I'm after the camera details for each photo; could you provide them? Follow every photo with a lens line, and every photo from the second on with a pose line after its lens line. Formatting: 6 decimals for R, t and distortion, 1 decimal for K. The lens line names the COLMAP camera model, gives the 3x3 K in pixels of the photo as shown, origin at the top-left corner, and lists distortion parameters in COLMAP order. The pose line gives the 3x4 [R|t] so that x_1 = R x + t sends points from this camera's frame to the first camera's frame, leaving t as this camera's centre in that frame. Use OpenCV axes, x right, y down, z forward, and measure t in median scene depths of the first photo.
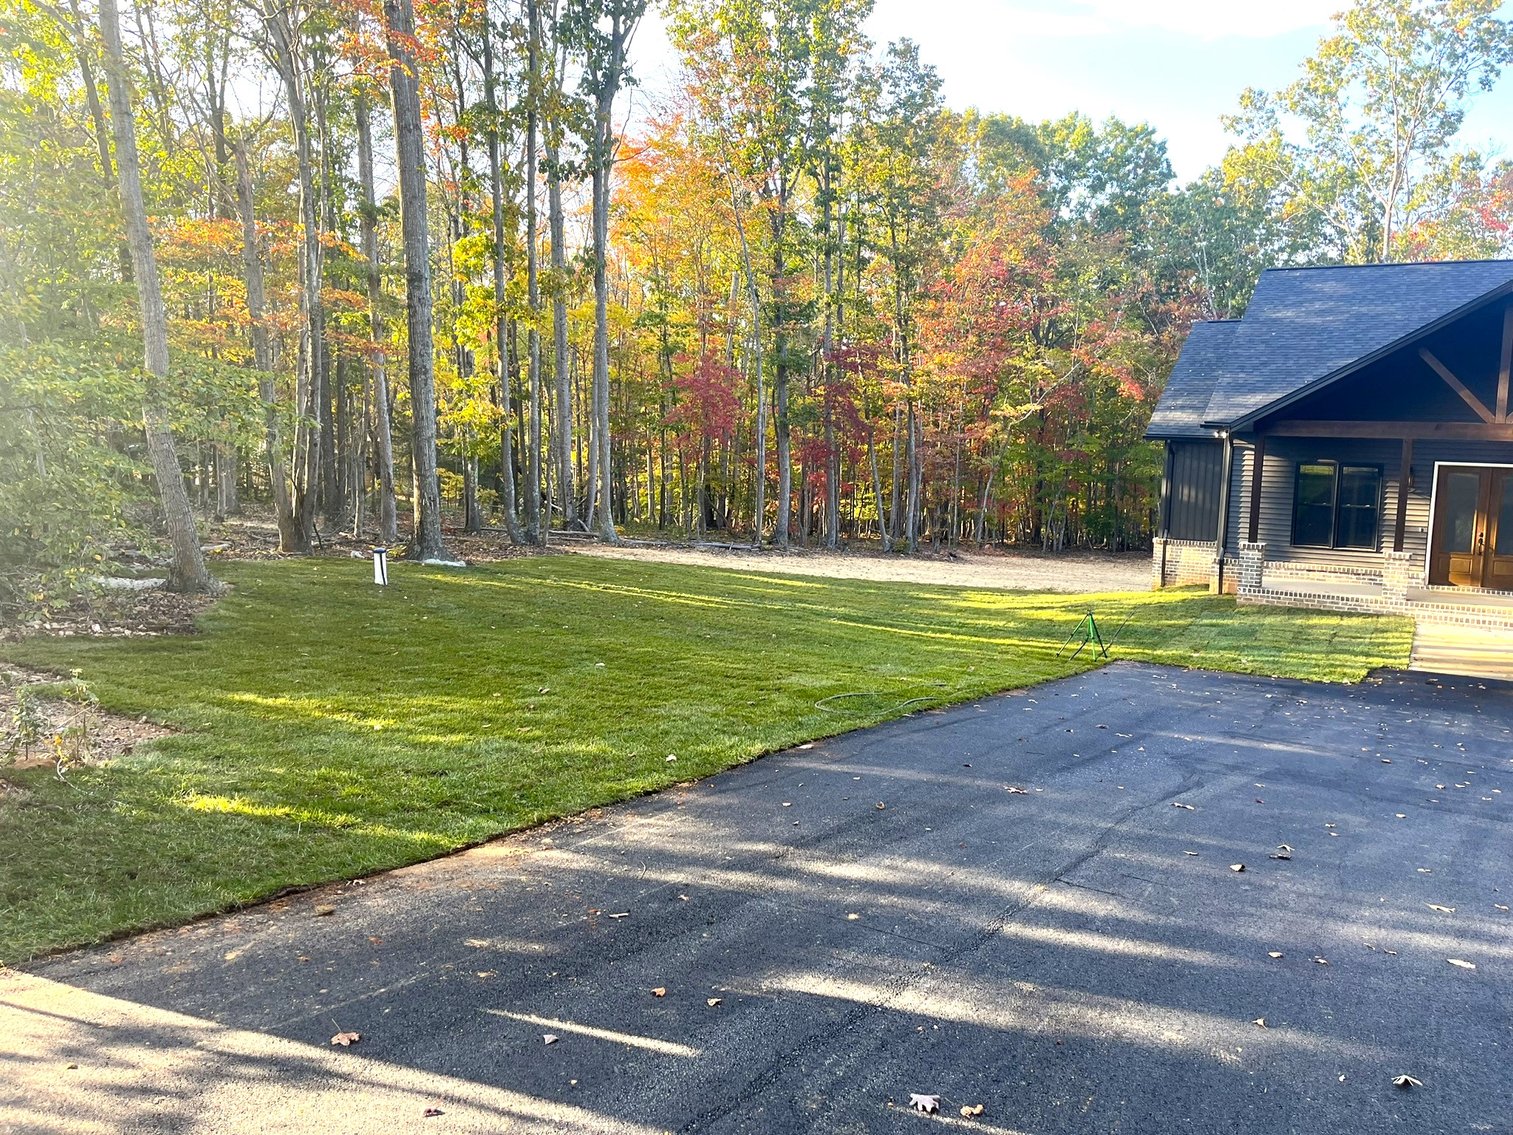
lens RADIAL K [[1142.7, 0, 754.2], [0, 1142.7, 558.2], [0, 0, 1]] dist [0.088642, -0.125956]
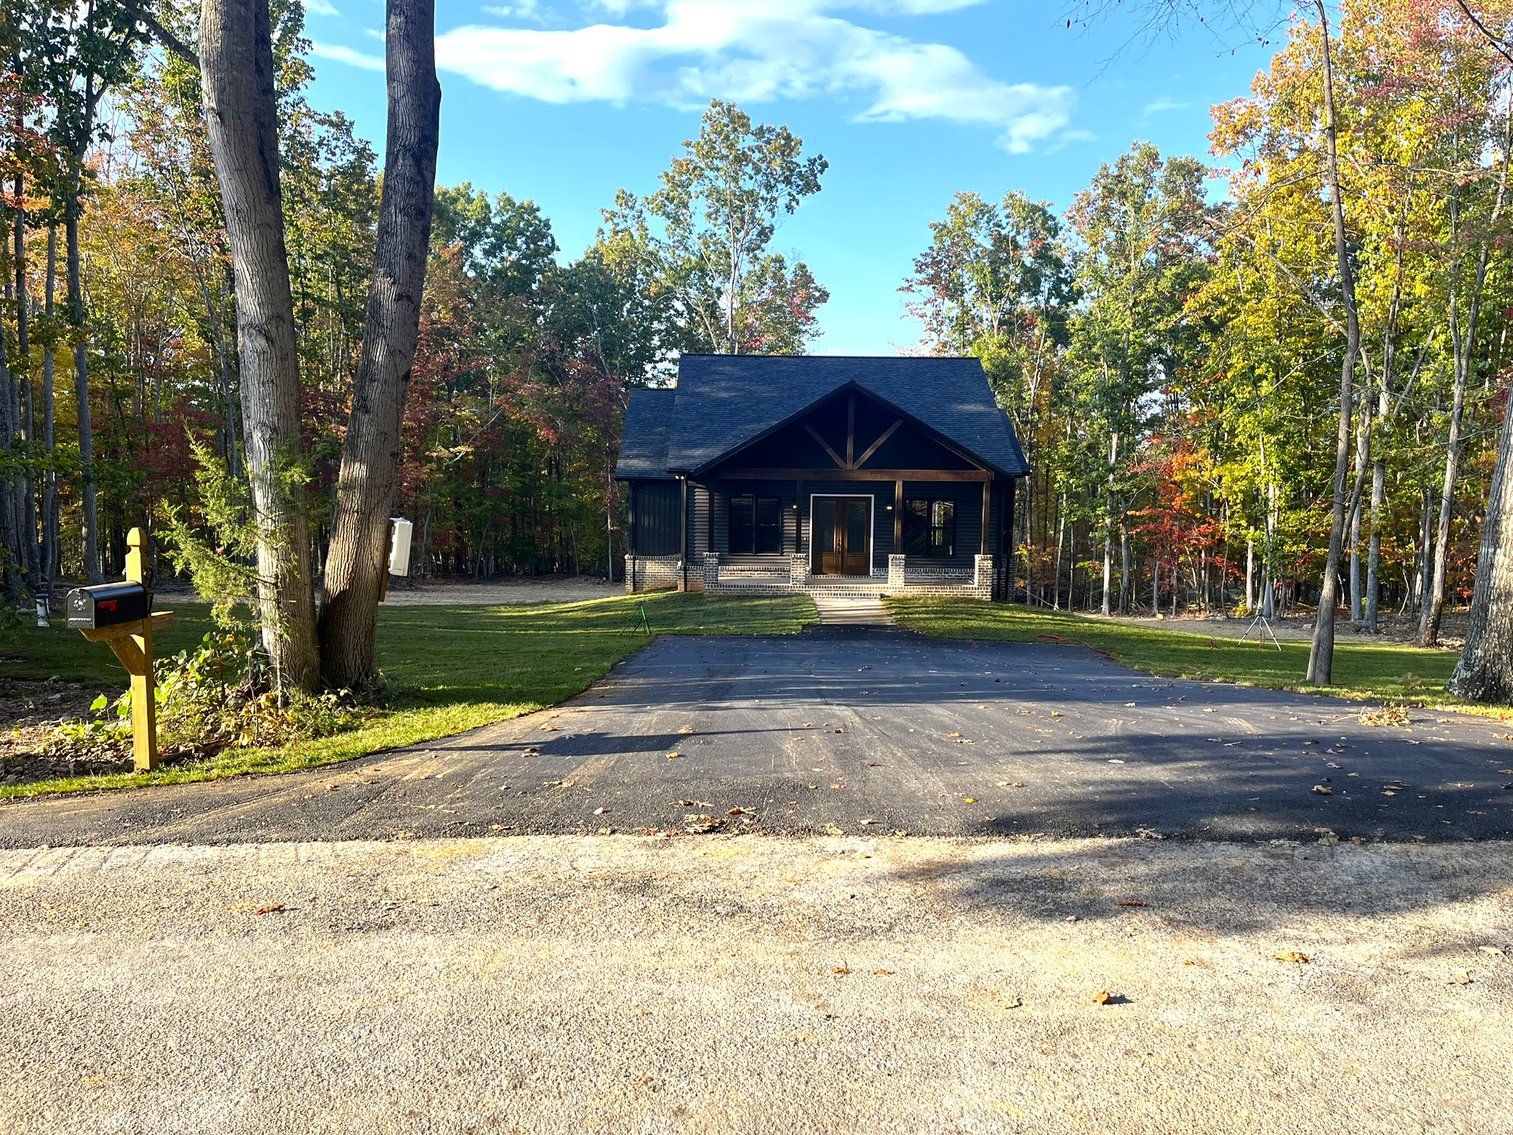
lens RADIAL K [[1148.7, 0, 756.5], [0, 1148.7, 567.5], [0, 0, 1]] dist [0.084866, -0.093742]
pose [[0.852775, -0.057415, 0.519112, -0.144891], [0.068404, 0.997656, -0.002028, 0.006414], [-0.517779, 0.037238, 0.854704, -0.136792]]
